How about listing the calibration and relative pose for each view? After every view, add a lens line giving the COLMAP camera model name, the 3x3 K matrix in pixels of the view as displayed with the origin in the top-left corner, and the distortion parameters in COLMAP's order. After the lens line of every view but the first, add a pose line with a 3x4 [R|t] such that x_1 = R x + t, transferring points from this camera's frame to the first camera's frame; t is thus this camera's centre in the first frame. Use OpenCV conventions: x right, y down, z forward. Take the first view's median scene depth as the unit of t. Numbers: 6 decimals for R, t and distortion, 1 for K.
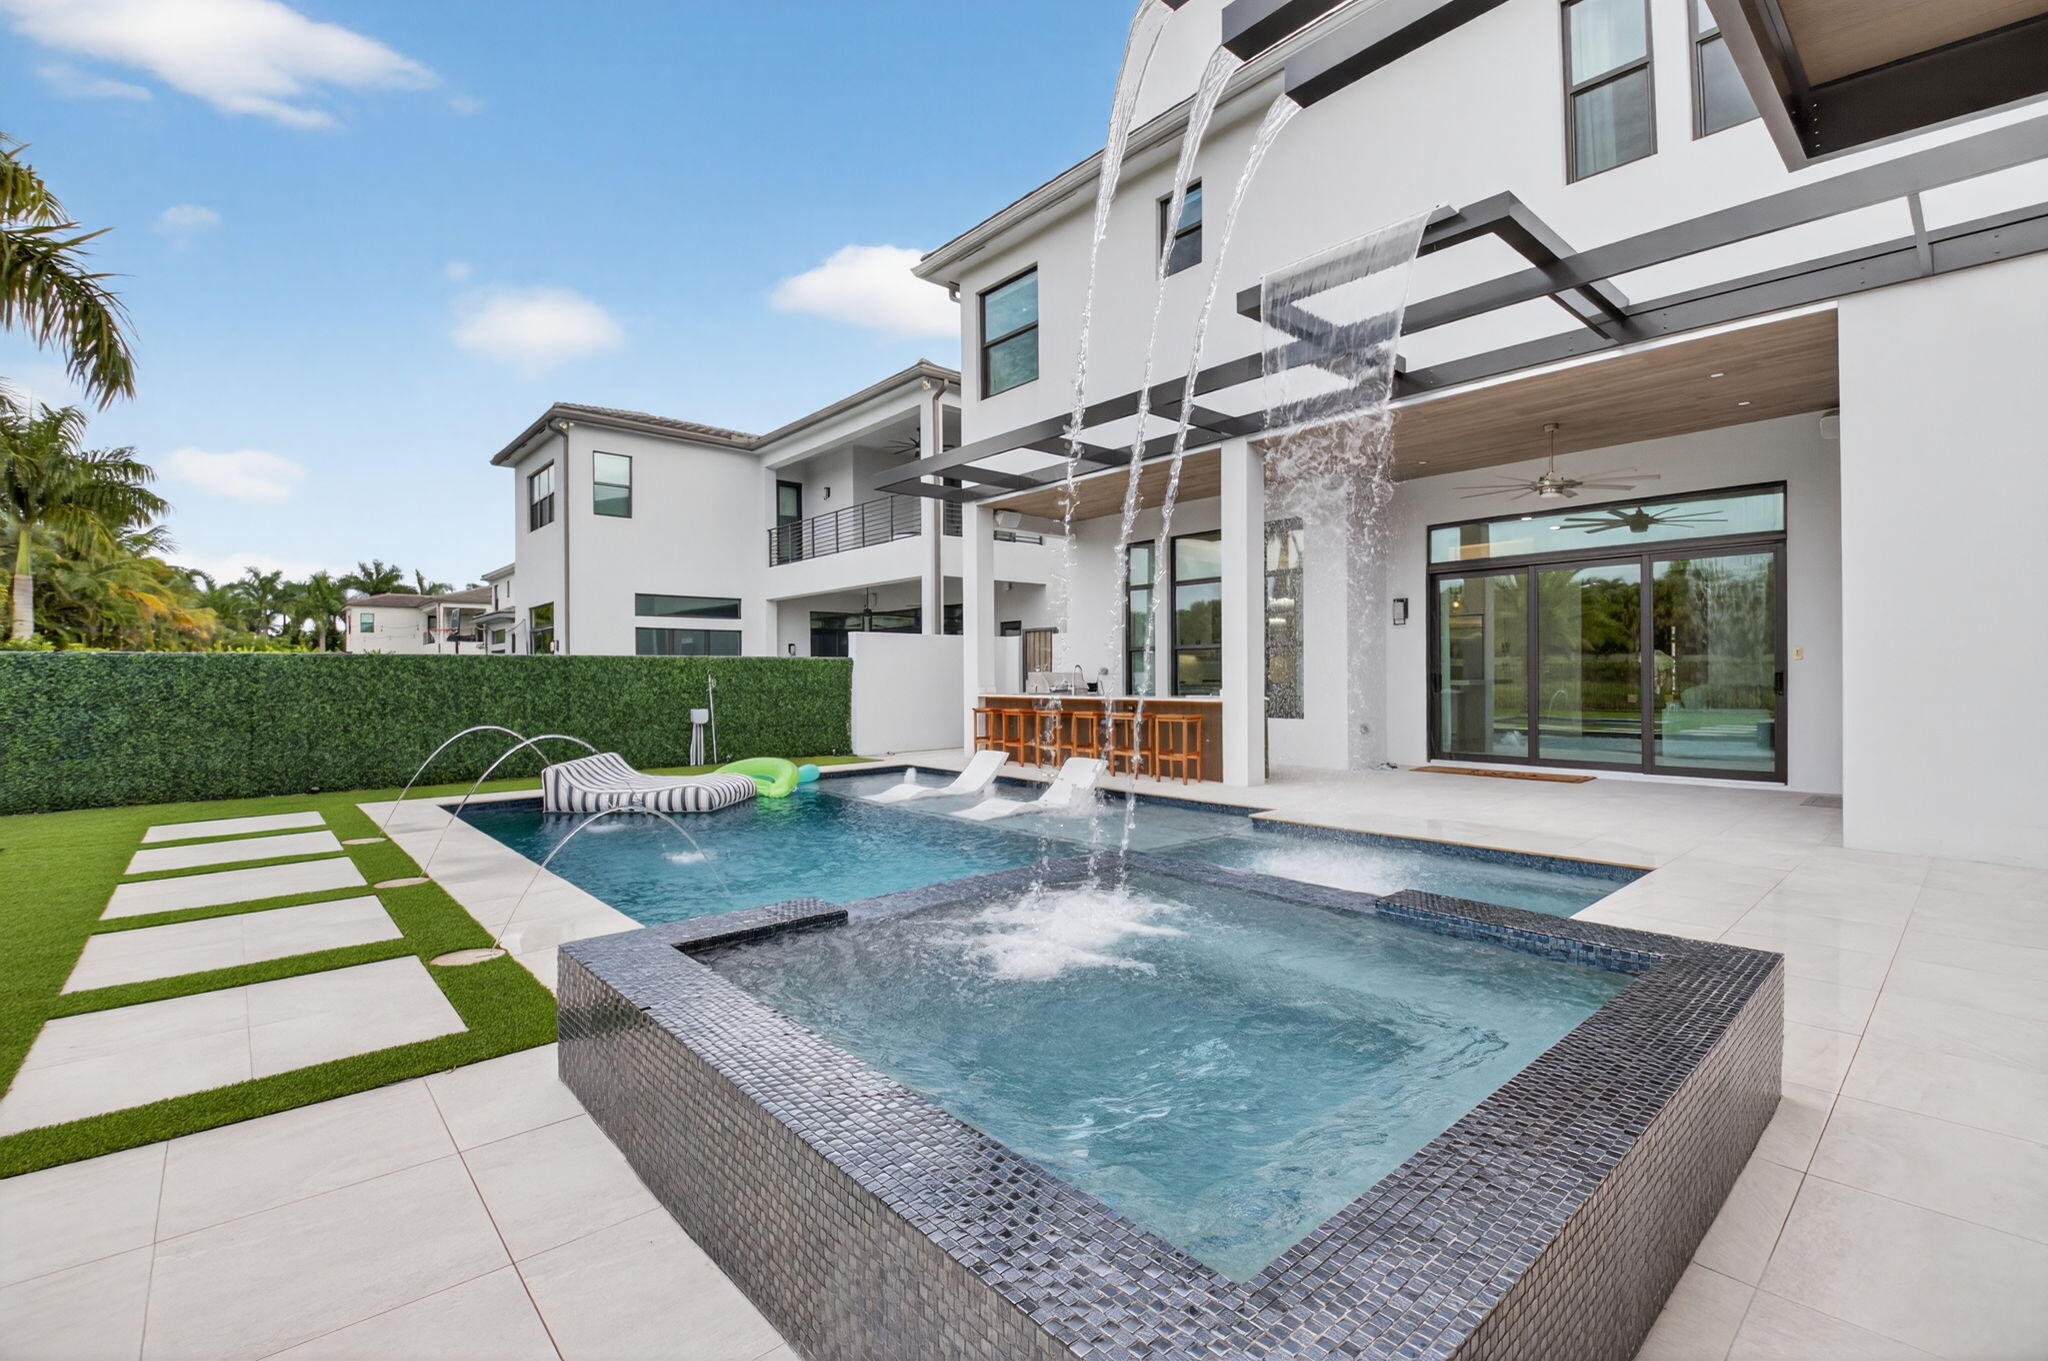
lens RADIAL K [[901.5, 0, 1020.1], [0, 901.5, 666.4], [0, 0, 1]] dist [0.000679, -0.012455]
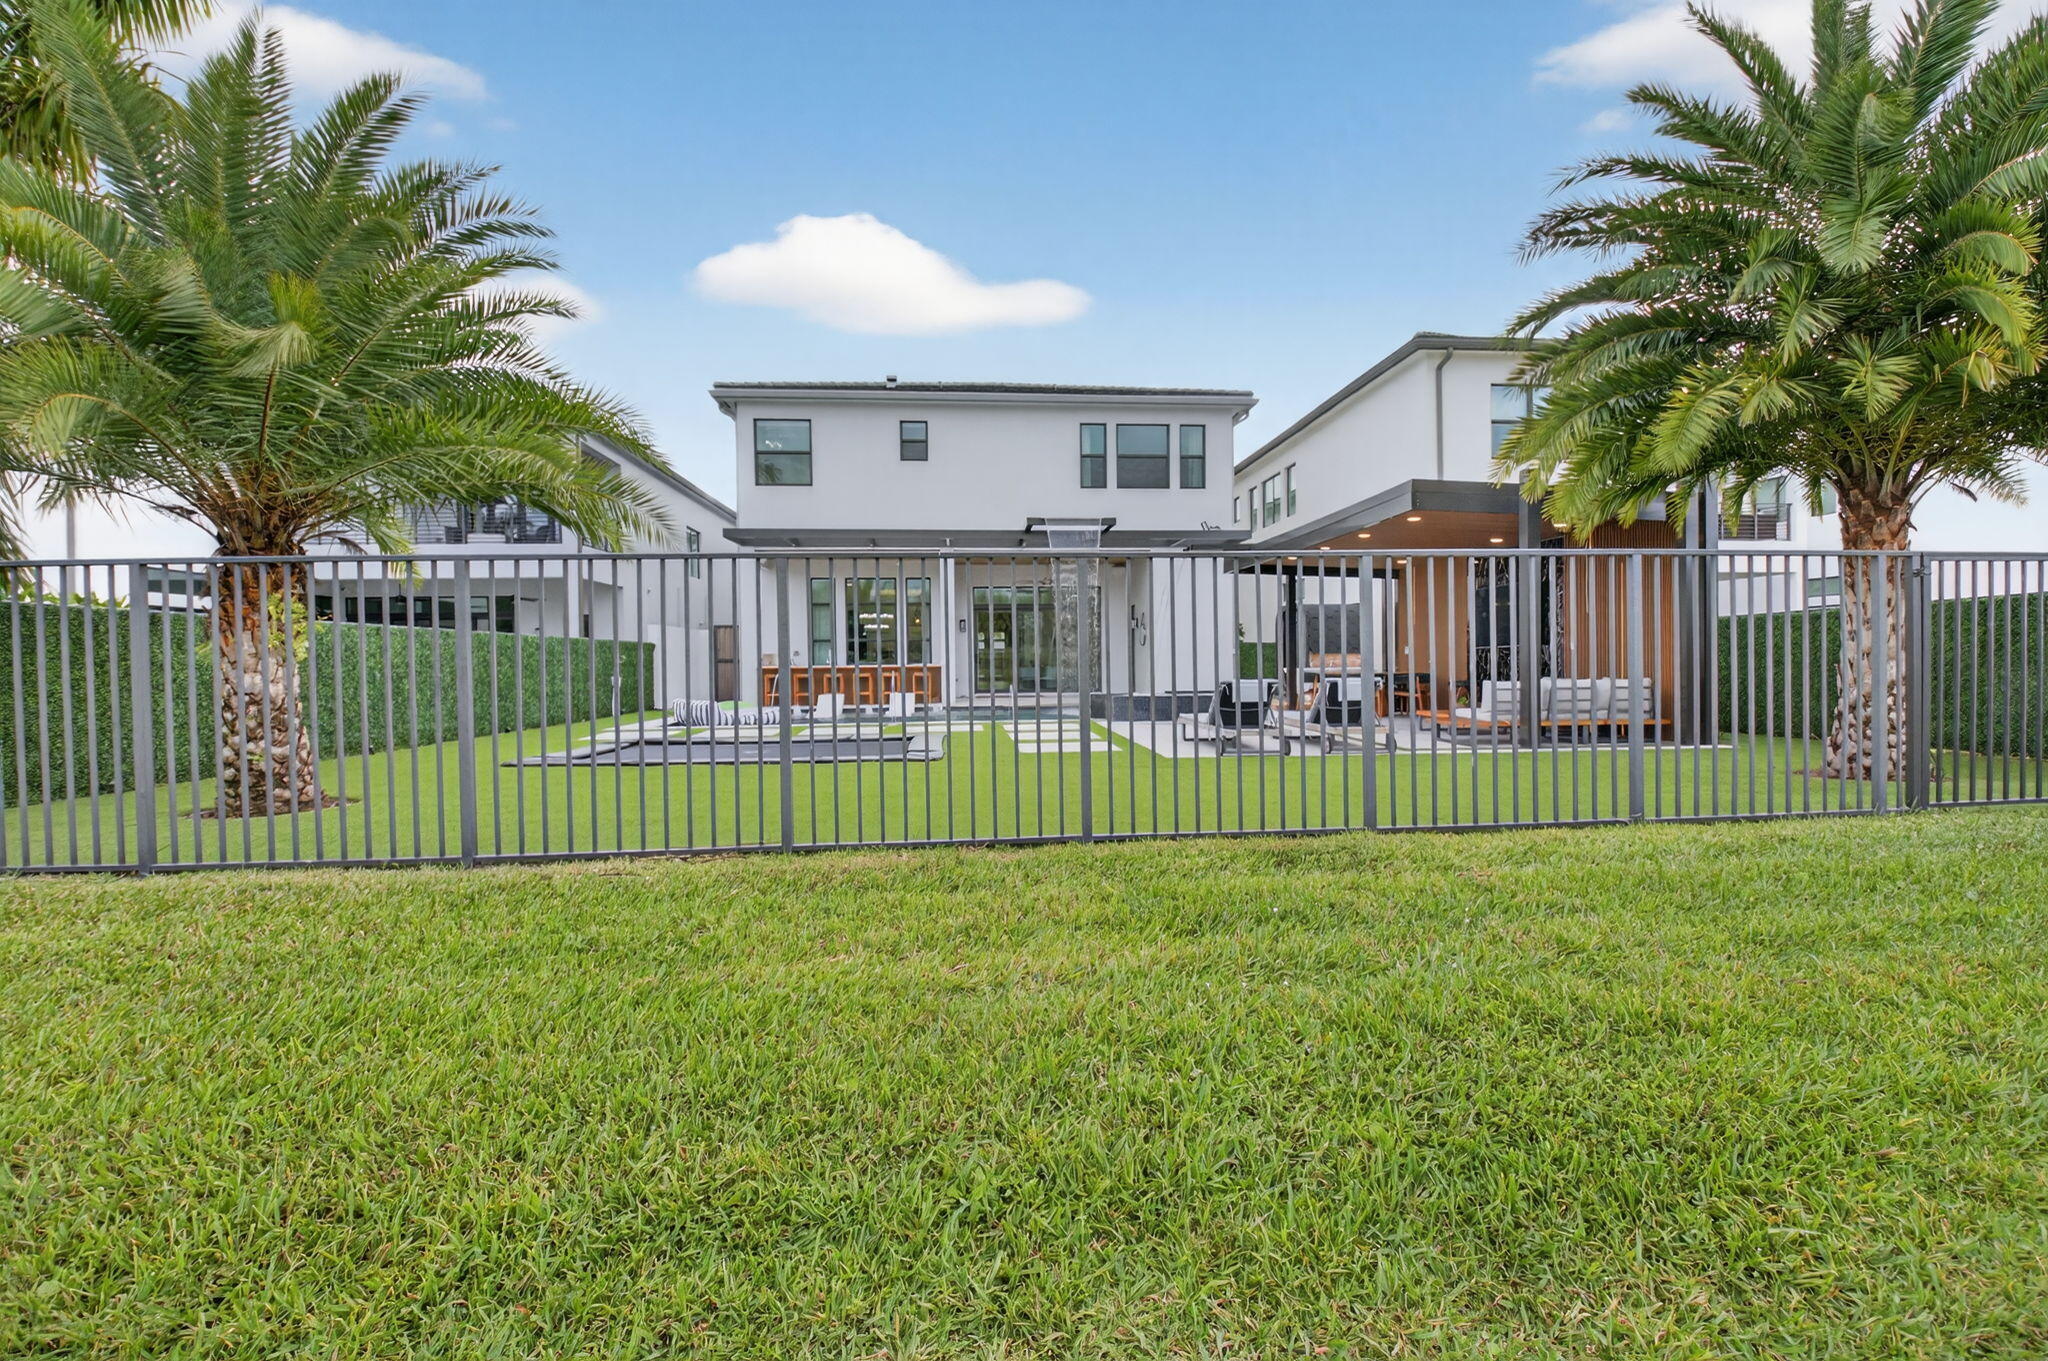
lens RADIAL K [[914.4, 0, 1037.1], [0, 914.4, 668.5], [0, 0, 1]] dist [0.000459, -0.012583]
pose [[0.603071, -0.002994, 0.797682, -1.055993], [-0.001489, 0.999987, 0.004879, 0.026165], [-0.797686, -0.004130, 0.603059, -0.396095]]
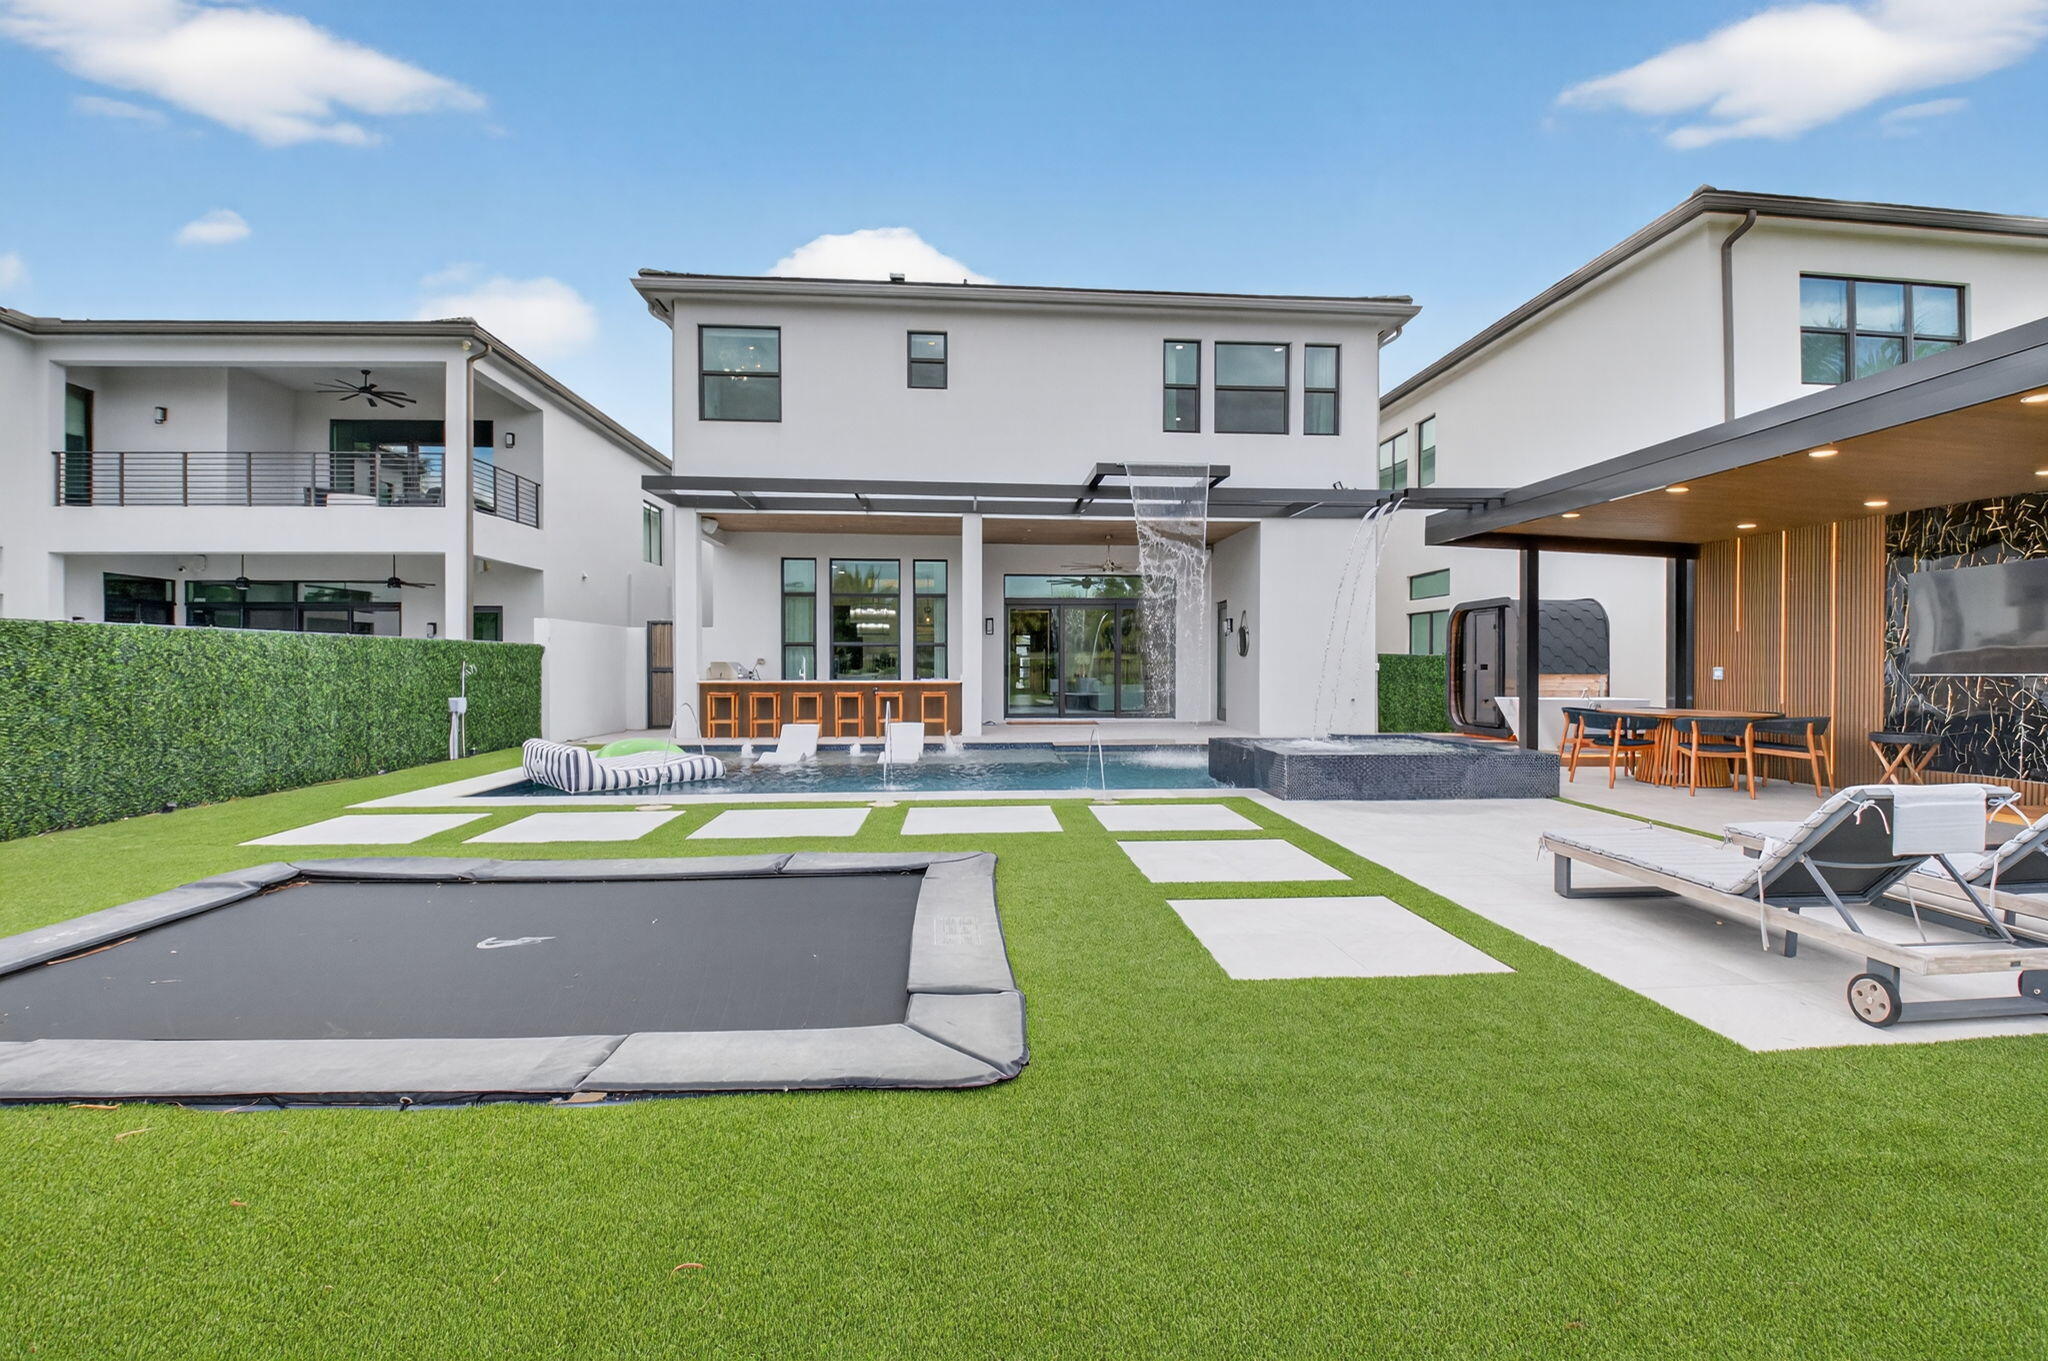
lens RADIAL K [[885.3, 0, 1029.0], [0, 885.3, 675.7], [0, 0, 1]] dist [0.001912, -0.021342]
pose [[0.610177, 0.000016, 0.792265, -0.673716], [-0.014447, 0.999834, 0.011107, 0.006833], [-0.792133, -0.018223, 0.610076, -0.007296]]
